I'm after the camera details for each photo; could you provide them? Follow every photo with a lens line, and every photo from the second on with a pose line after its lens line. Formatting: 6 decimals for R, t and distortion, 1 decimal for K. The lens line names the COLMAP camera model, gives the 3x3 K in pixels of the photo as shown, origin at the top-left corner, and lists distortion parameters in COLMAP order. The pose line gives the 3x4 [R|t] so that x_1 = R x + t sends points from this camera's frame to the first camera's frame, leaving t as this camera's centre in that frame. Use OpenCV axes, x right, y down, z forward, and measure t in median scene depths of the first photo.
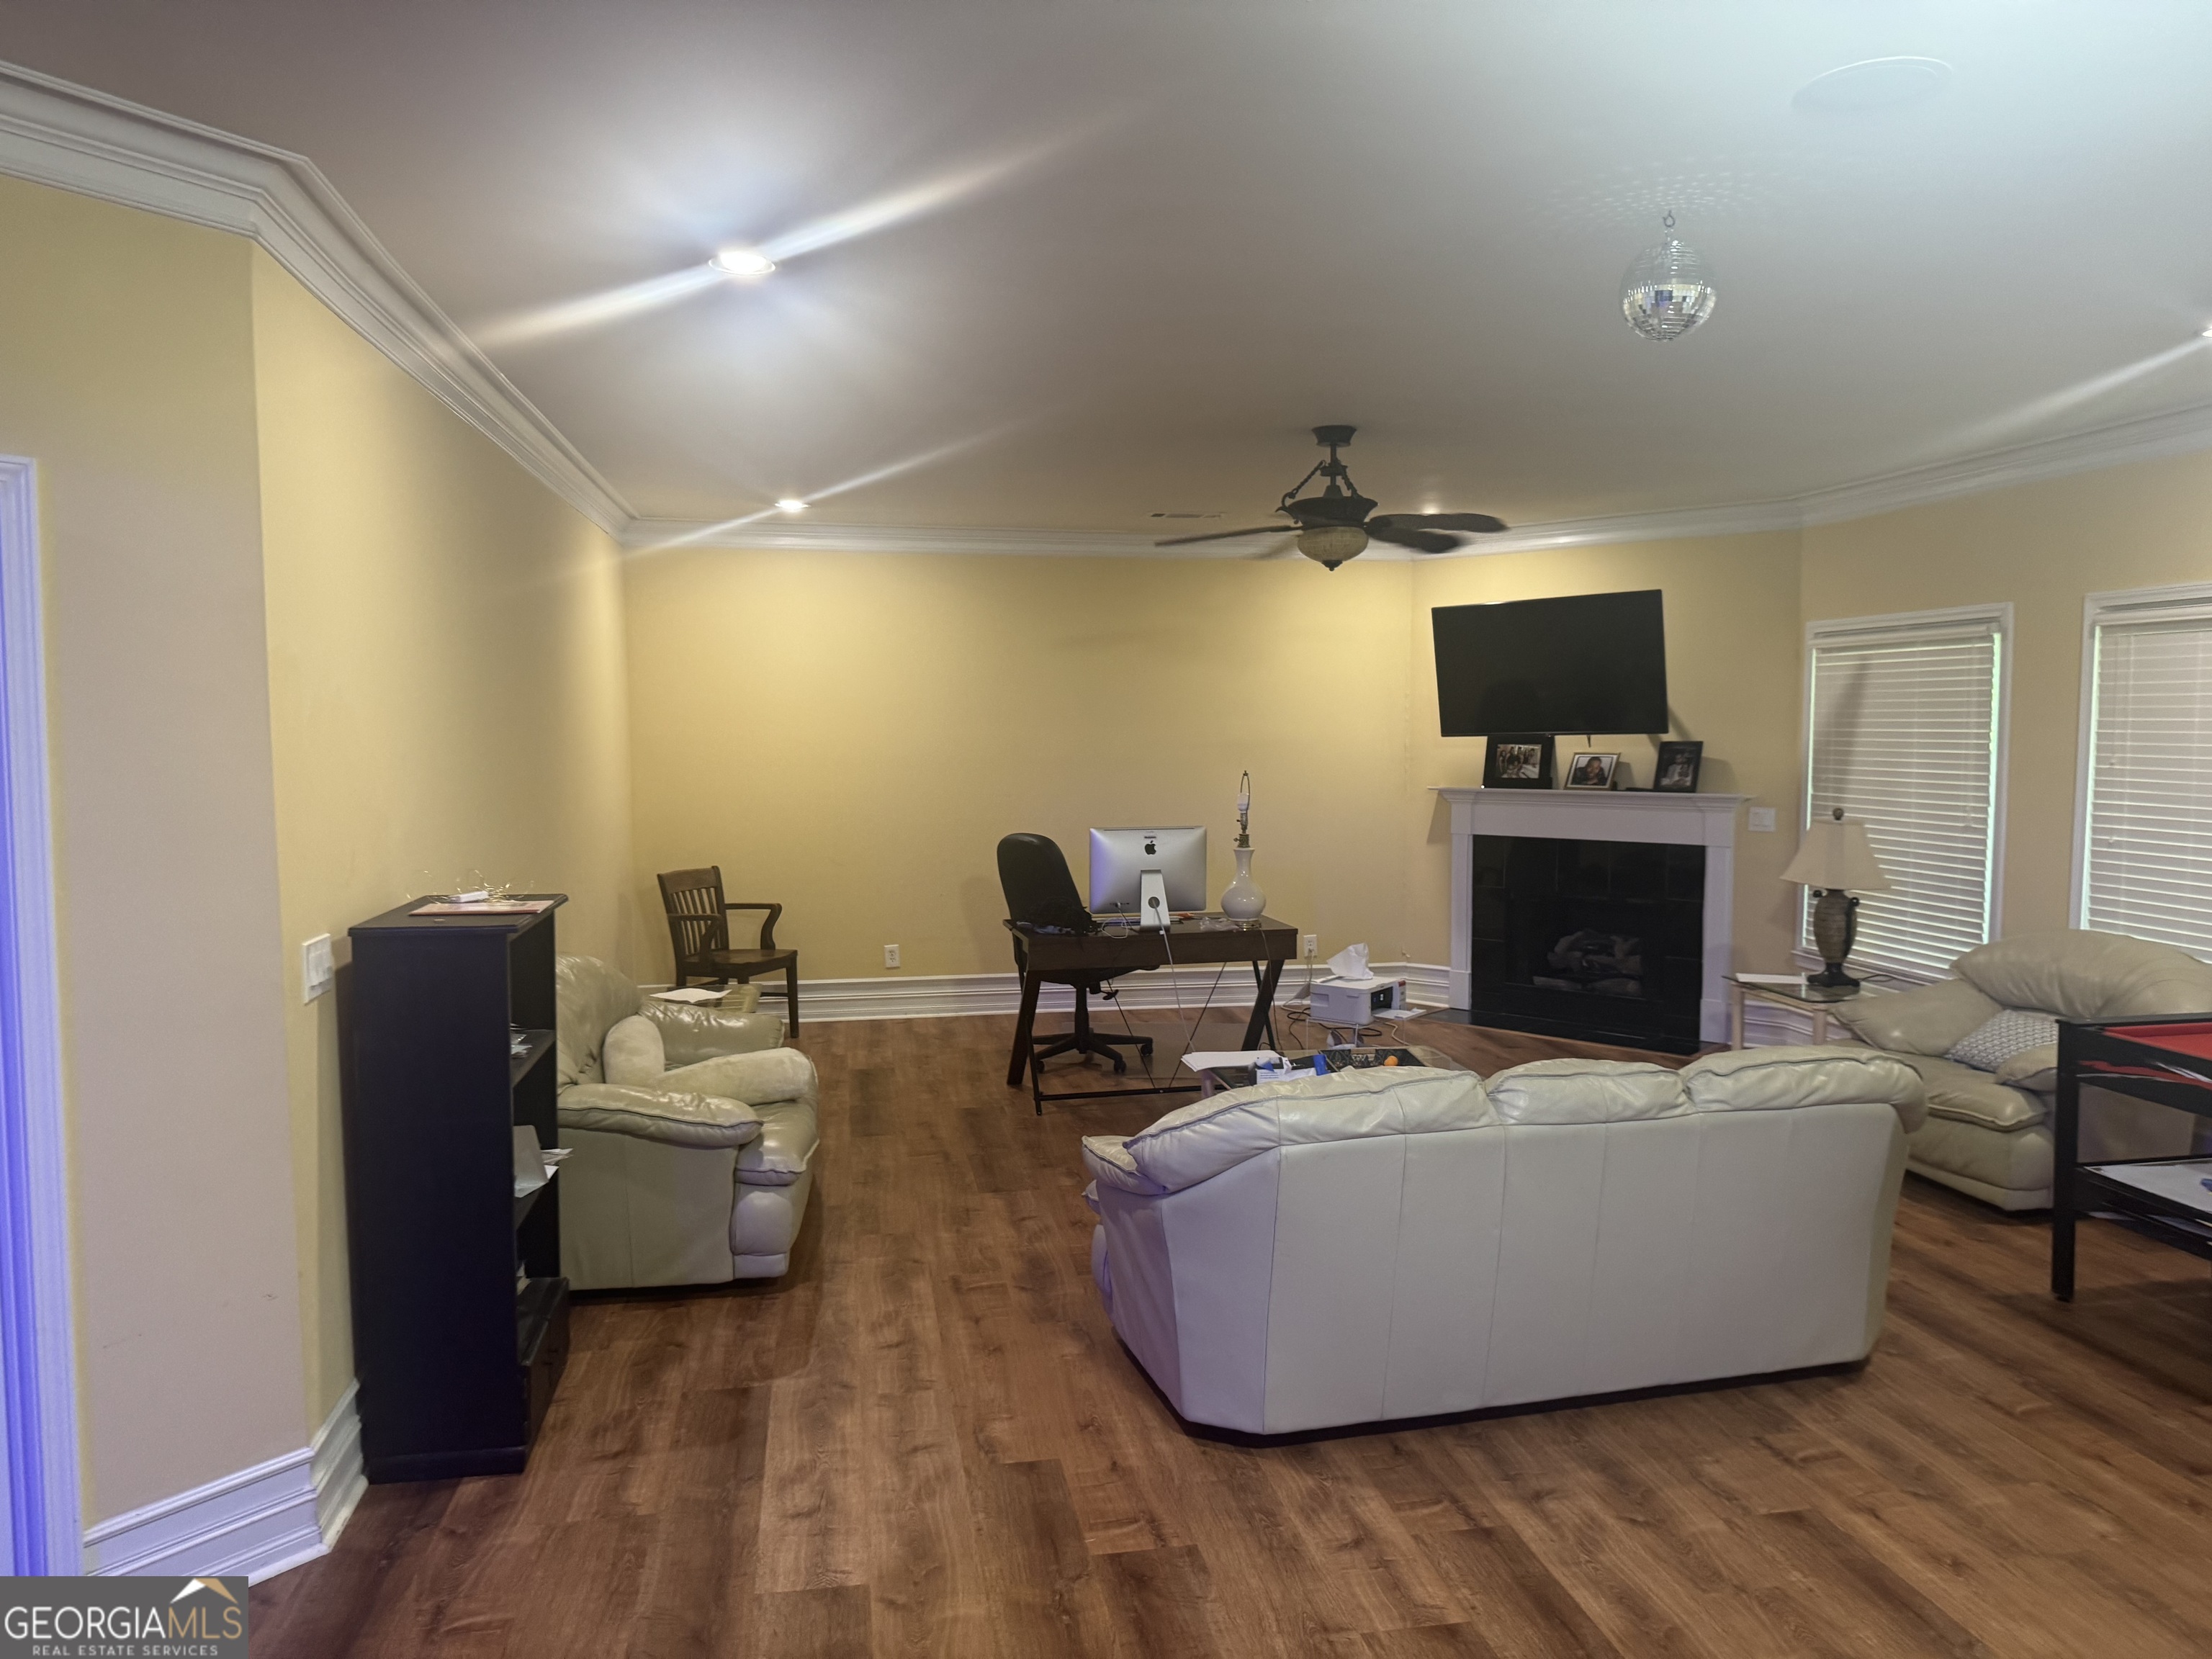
lens RADIAL K [[1545.0, 0, 1090.9], [0, 1545.0, 806.8], [0, 0, 1]] dist [0.058187, -0.071392]
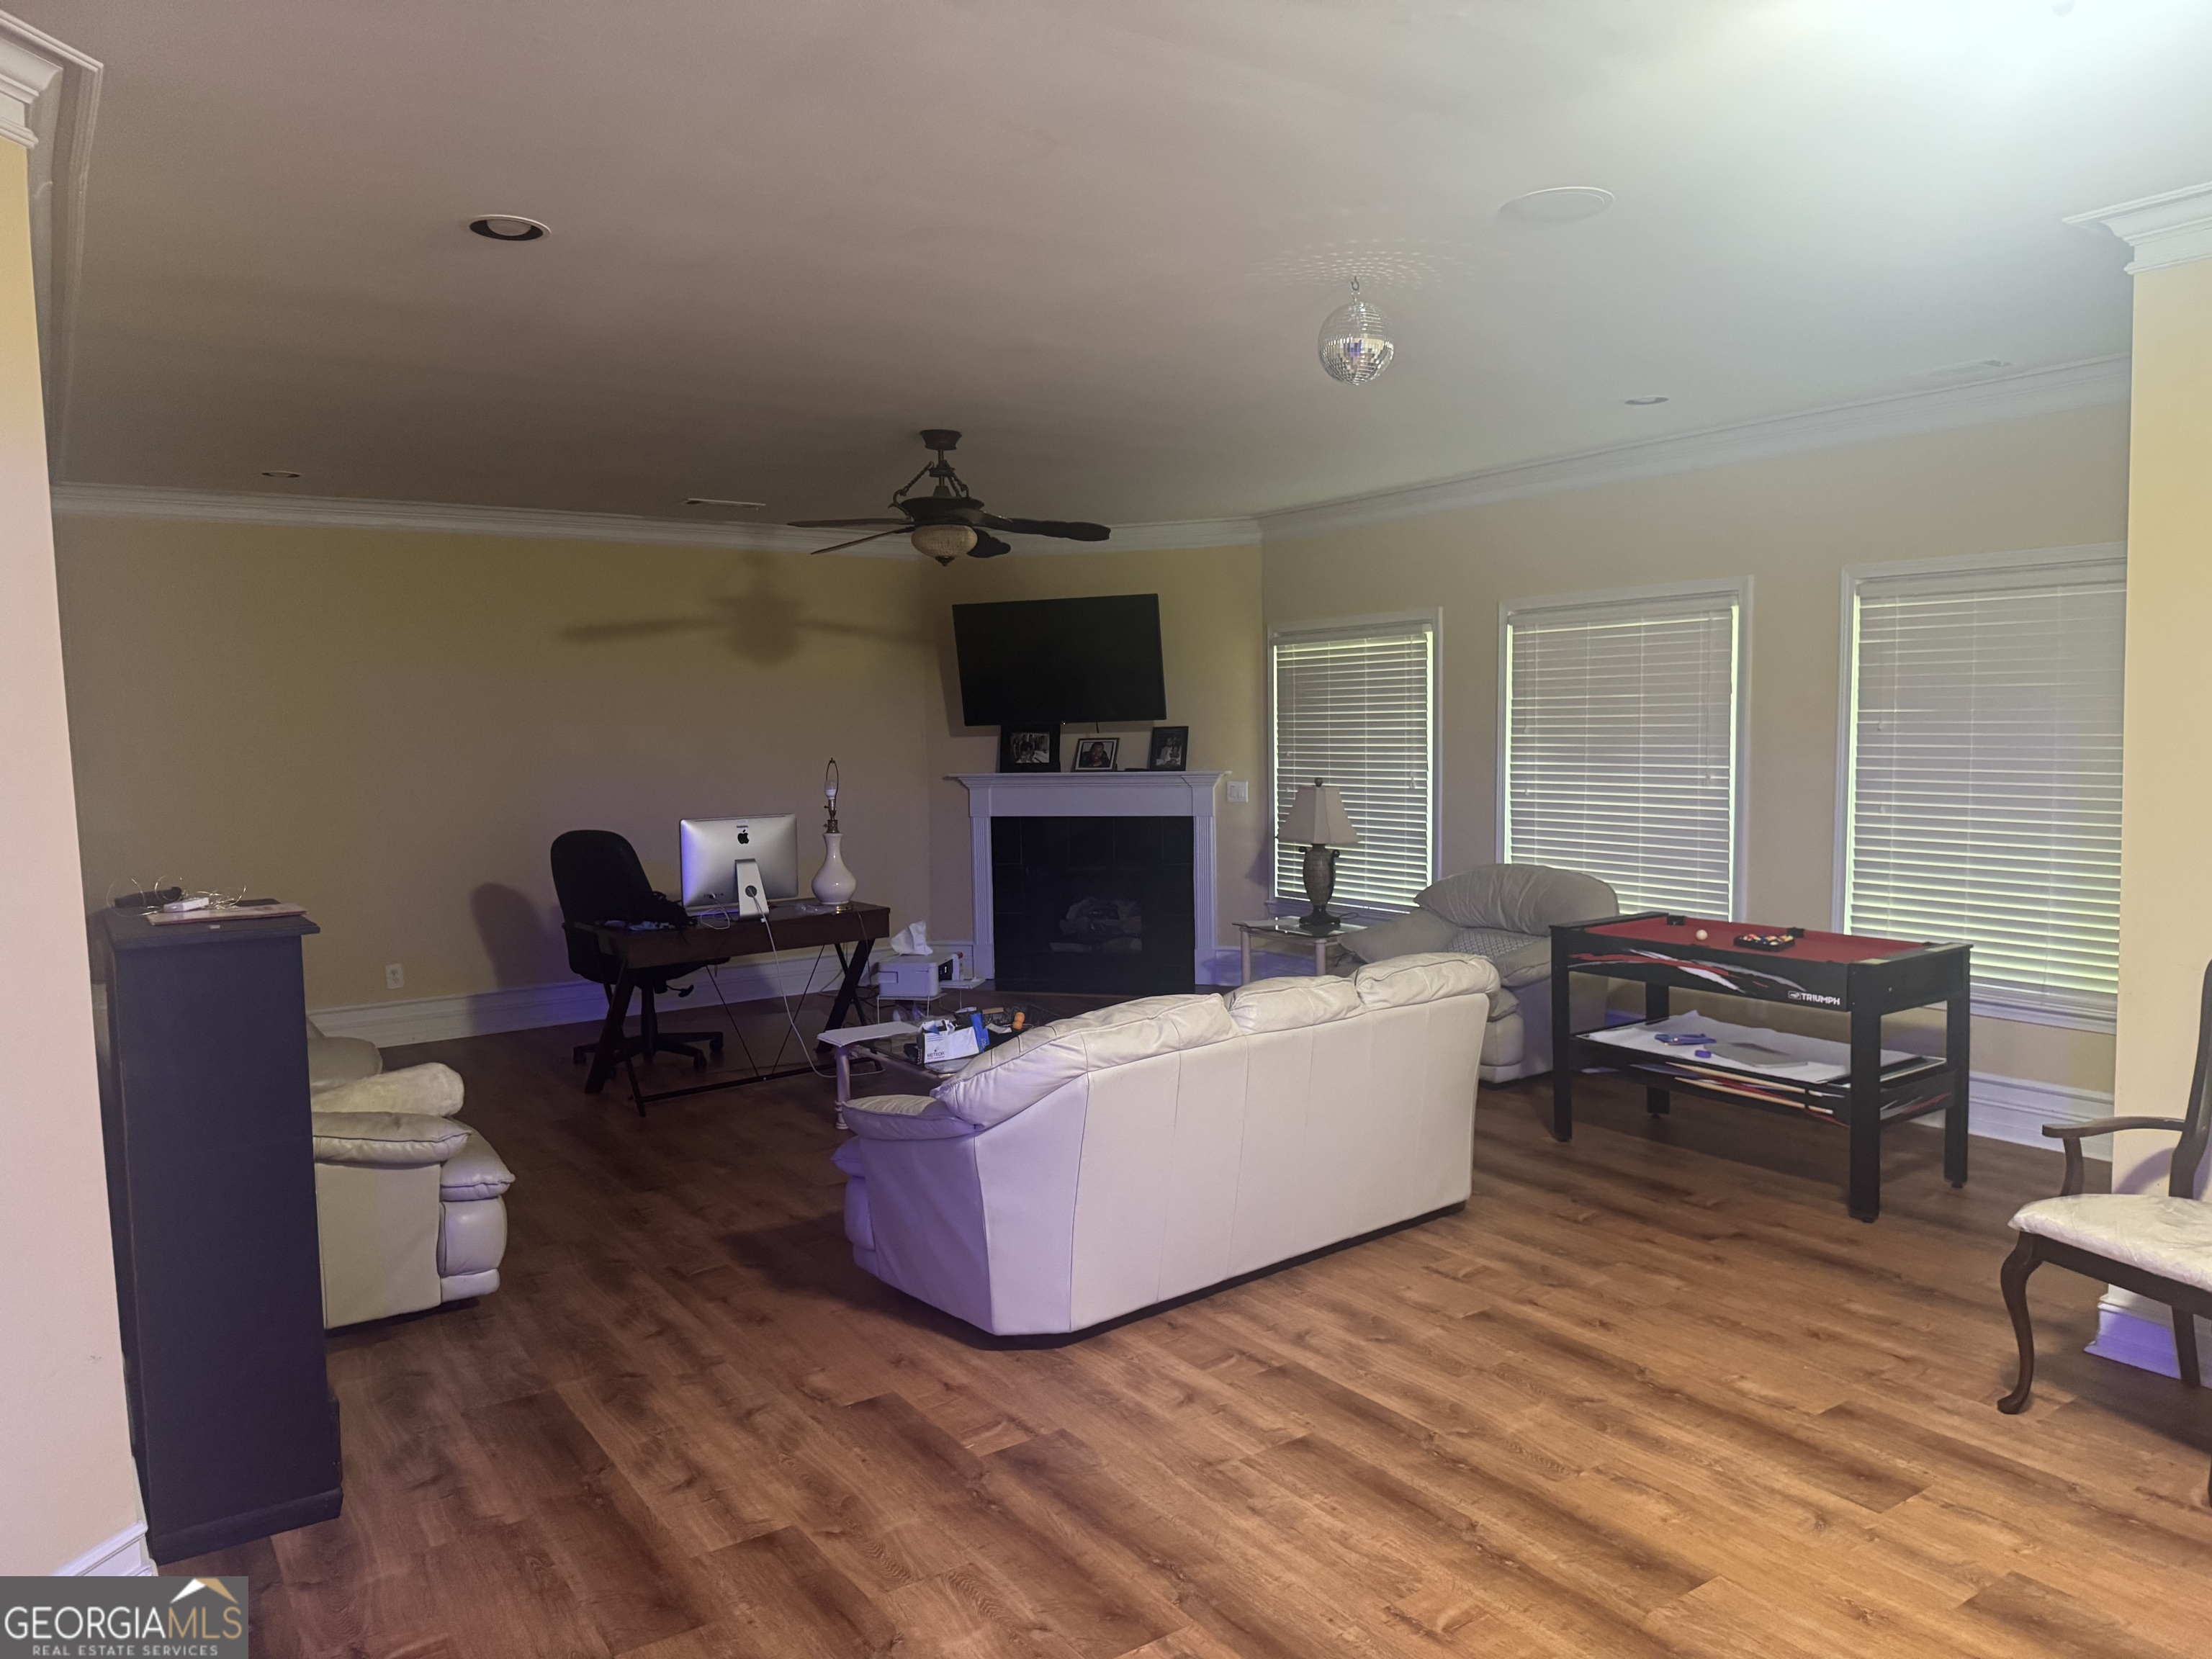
lens RADIAL K [[1545.0, 0, 1108.1], [0, 1545.0, 807.3], [0, 0, 1]] dist [0.058187, -0.071392]
pose [[0.911052, -0.039141, 0.410430, -0.273275], [0.039902, 0.999181, 0.006716, 0.016766], [-0.410357, 0.010258, 0.911867, -0.028978]]
